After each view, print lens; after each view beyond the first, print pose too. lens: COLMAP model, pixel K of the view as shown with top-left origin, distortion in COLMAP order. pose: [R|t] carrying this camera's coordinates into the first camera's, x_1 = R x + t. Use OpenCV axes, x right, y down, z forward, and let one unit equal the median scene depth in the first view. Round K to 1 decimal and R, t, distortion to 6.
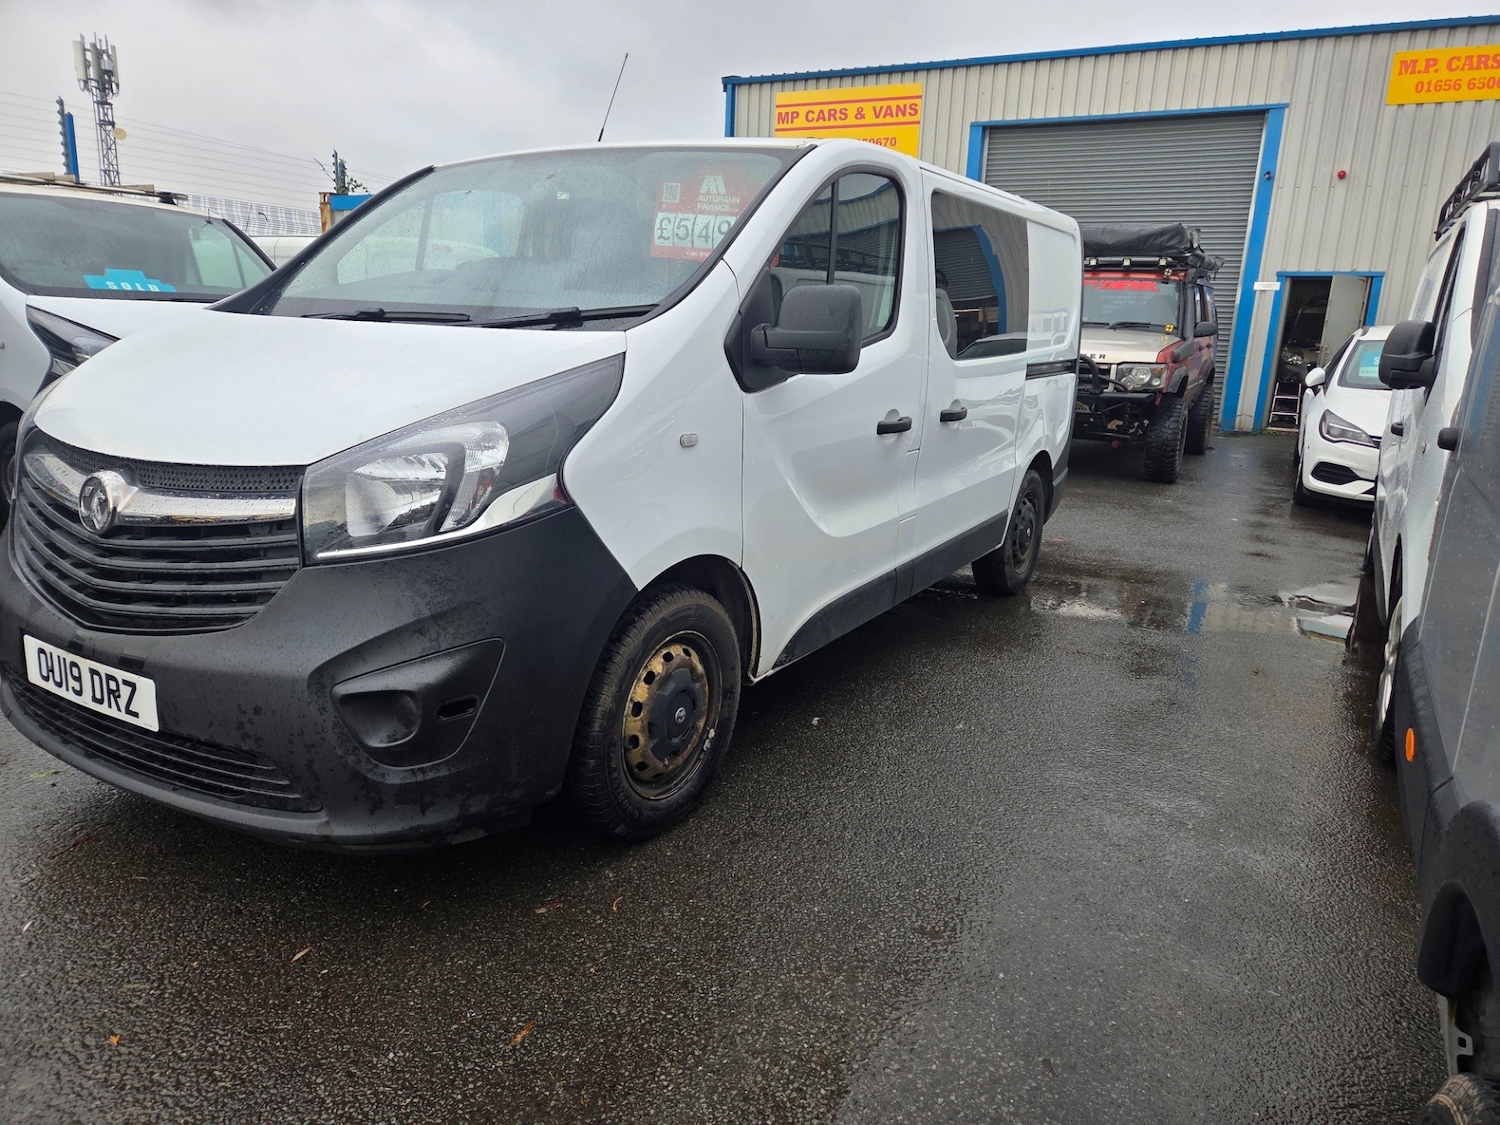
lens RADIAL K [[988.9, 0, 764.2], [0, 988.9, 552.2], [0, 0, 1]] dist [0.079658, -0.063127]
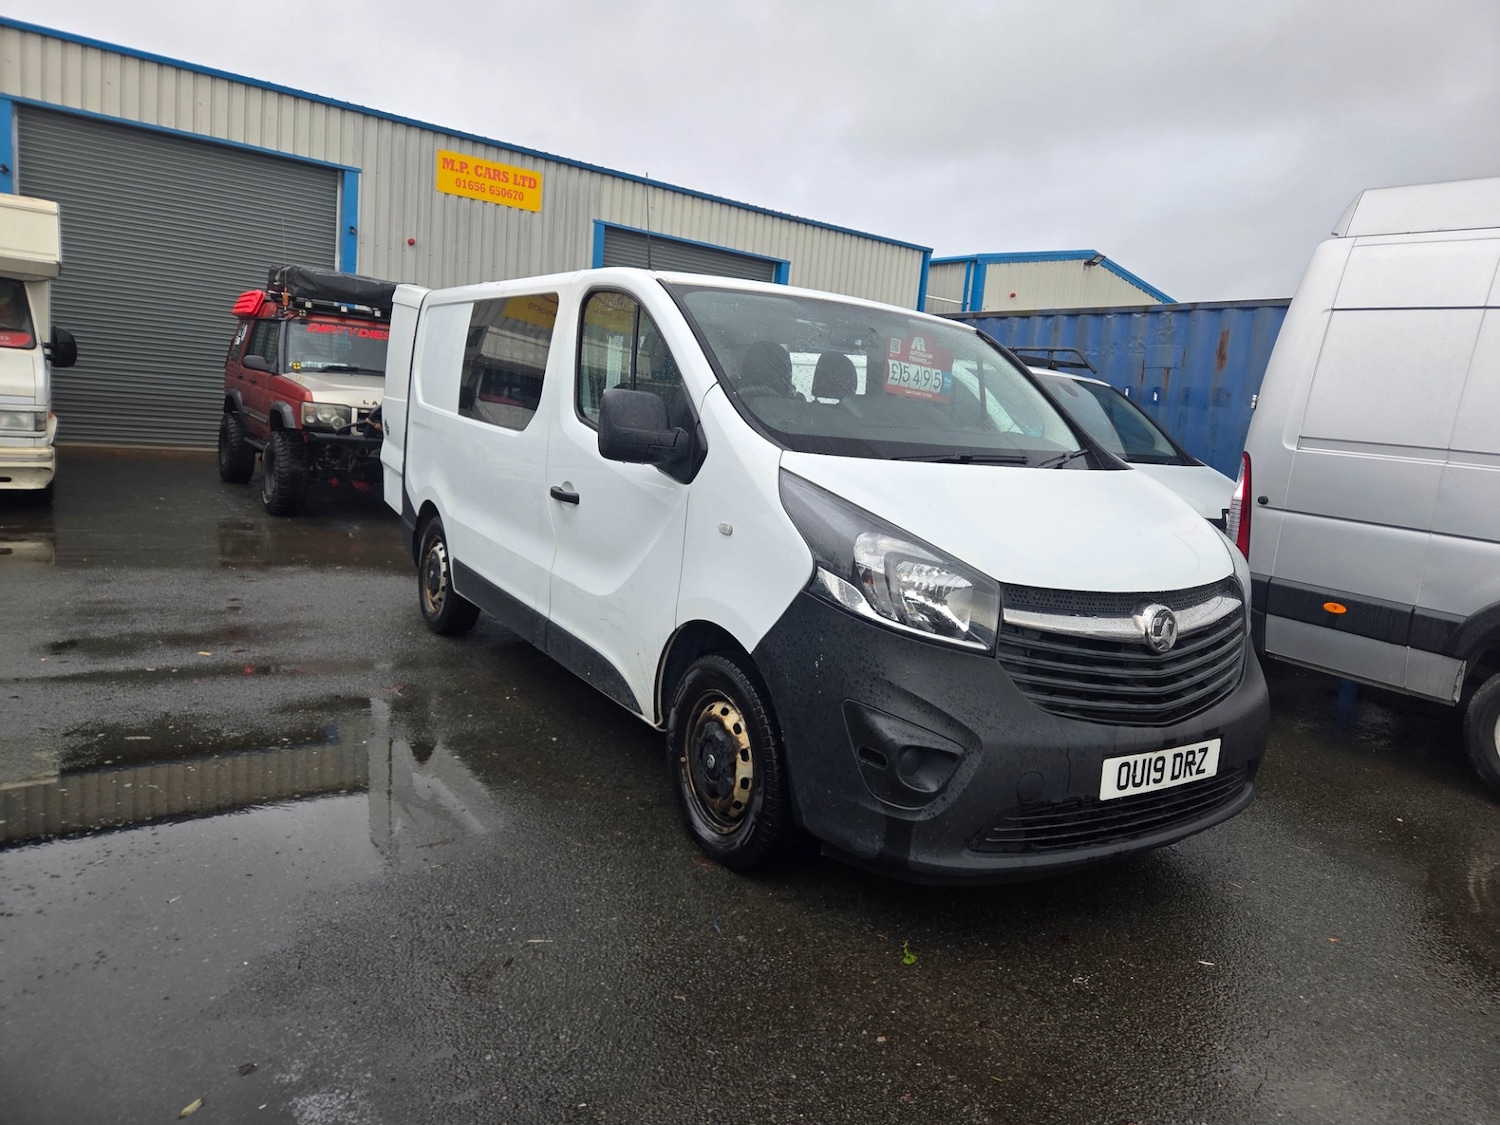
lens RADIAL K [[997.9, 0, 779.5], [0, 997.9, 539.0], [0, 0, 1]] dist [0.080377, -0.082653]
pose [[0.426010, -0.117206, 0.897094, -1.736212], [0.135850, 0.988618, 0.064651, -0.270165], [-0.894461, 0.094329, 0.437083, 0.736130]]
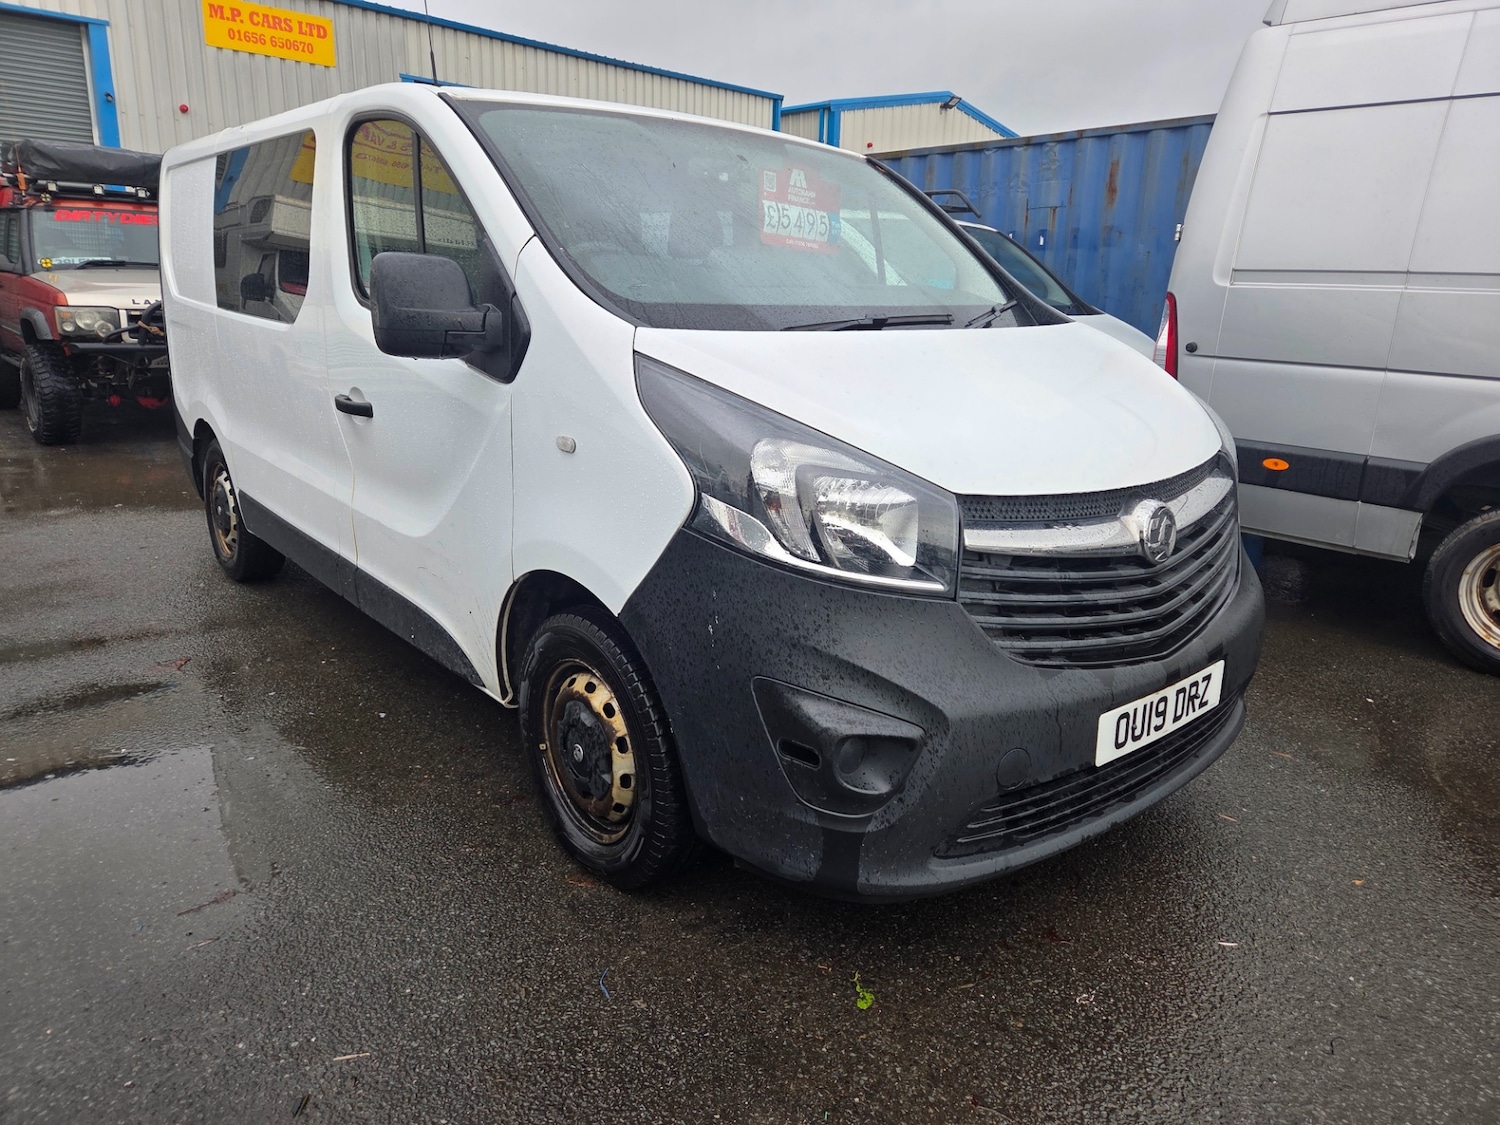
lens RADIAL K [[992.9, 0, 755.2], [0, 992.9, 542.2], [0, 0, 1]] dist [0.076192, -0.059894]
pose [[0.317808, -0.262104, 0.911208, -1.441691], [0.203186, 0.957533, 0.204562, -0.274767], [-0.926128, 0.120133, 0.357567, 0.868513]]
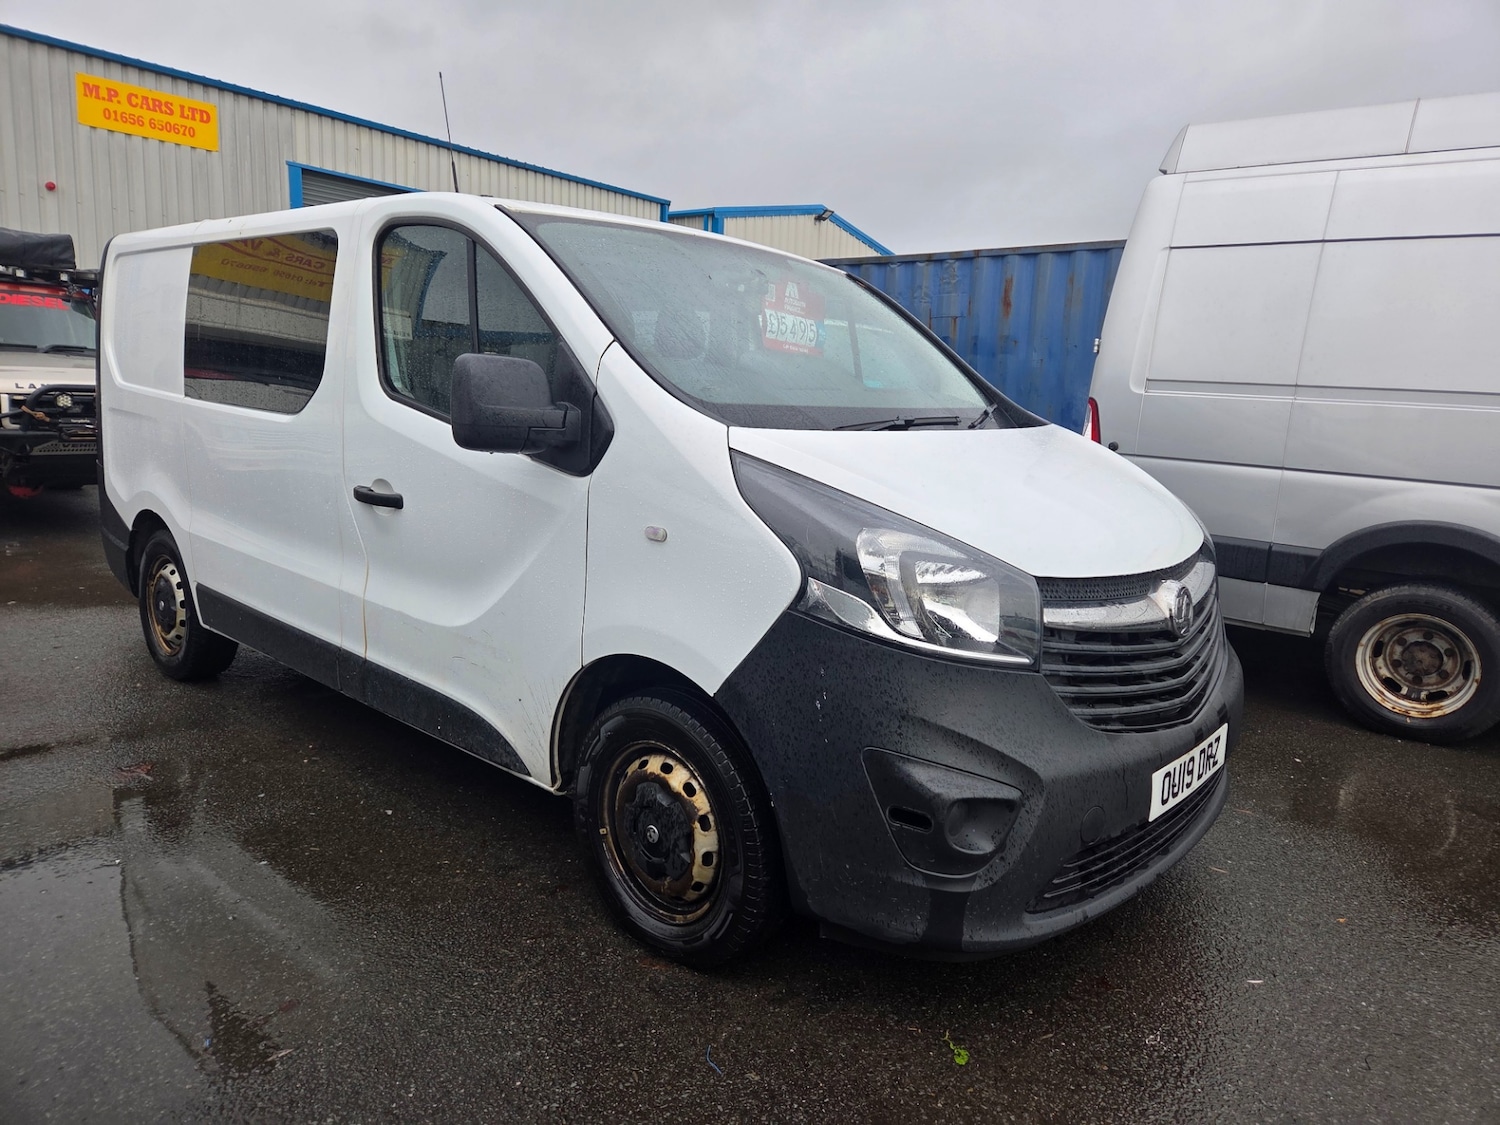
lens RADIAL K [[990.7, 0, 773.6], [0, 990.7, 545.0], [0, 0, 1]] dist [0.078674, -0.063062]
pose [[0.173982, -0.184040, 0.967398, -1.546487], [0.187523, 0.970596, 0.150923, -0.319045], [-0.966729, 0.155152, 0.203378, 1.027277]]
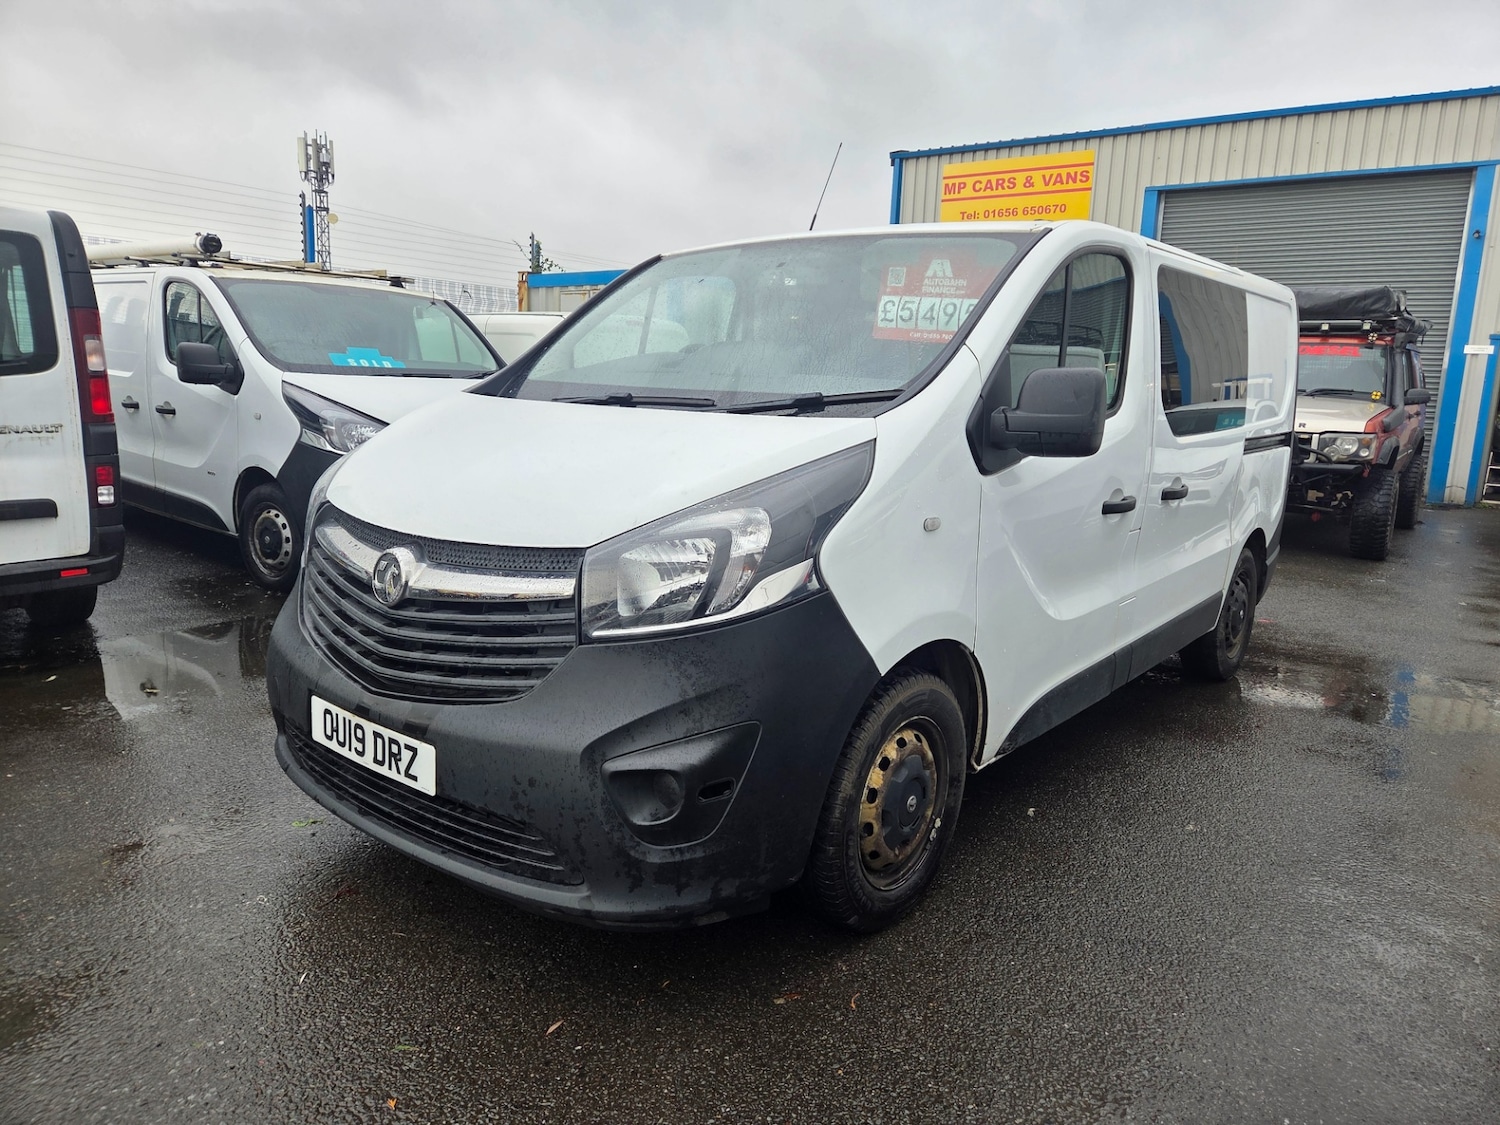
lens RADIAL K [[990.7, 0, 773.6], [0, 990.7, 545.0], [0, 0, 1]] dist [0.078674, -0.063062]
pose [[0.990737, 0.021208, -0.134126, -0.094346], [-0.030094, 0.997459, -0.064569, -0.022067], [0.132416, 0.068008, 0.988858, -0.005160]]
